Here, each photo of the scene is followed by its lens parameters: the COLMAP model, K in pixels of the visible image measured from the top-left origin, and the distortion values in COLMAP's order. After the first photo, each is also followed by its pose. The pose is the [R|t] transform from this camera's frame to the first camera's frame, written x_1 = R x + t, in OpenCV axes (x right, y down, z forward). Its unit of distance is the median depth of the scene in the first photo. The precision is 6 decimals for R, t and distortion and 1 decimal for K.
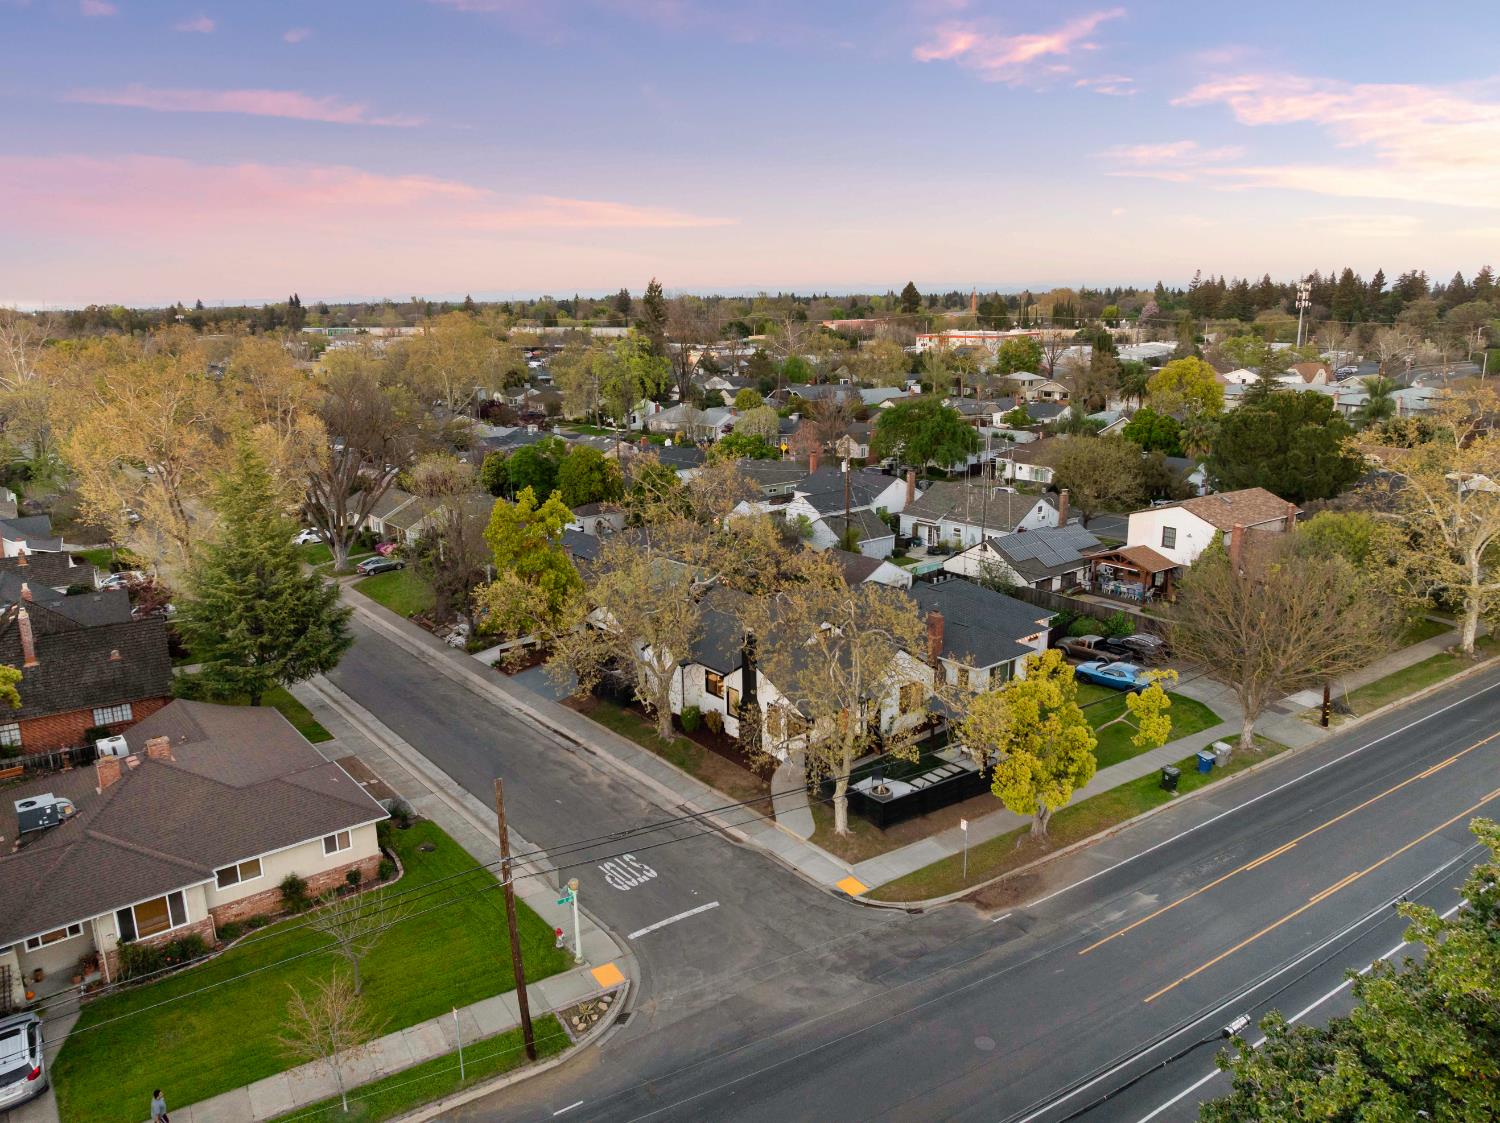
lens RADIAL K [[1056.1, 0, 750.9], [0, 1056.1, 566.0], [0, 0, 1]] dist [-0.047557, 0.013518]
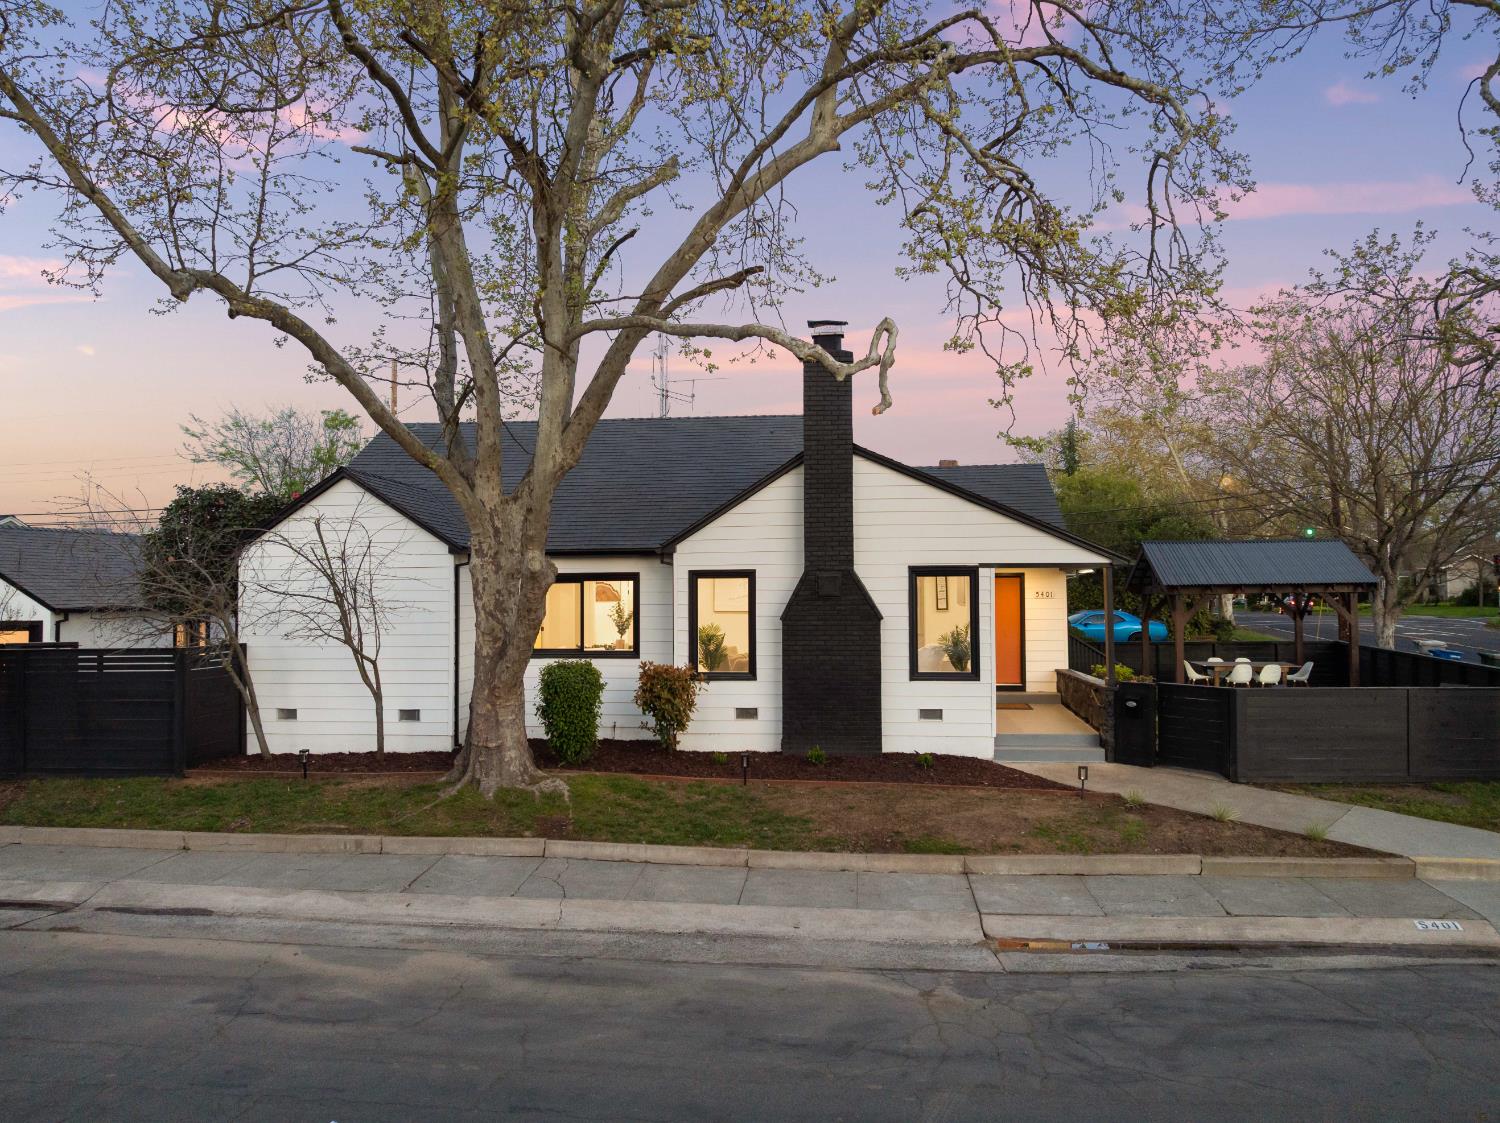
lens RADIAL K [[1056.1, 0, 746.4], [0, 1056.1, 561.2], [0, 0, 1]] dist [-0.047557, 0.013518]
pose [[0.715457, 0.026931, 0.698138, -0.261606], [0.170902, 0.962154, -0.212257, 0.214812], [-0.677432, 0.271174, 0.683777, 0.977818]]
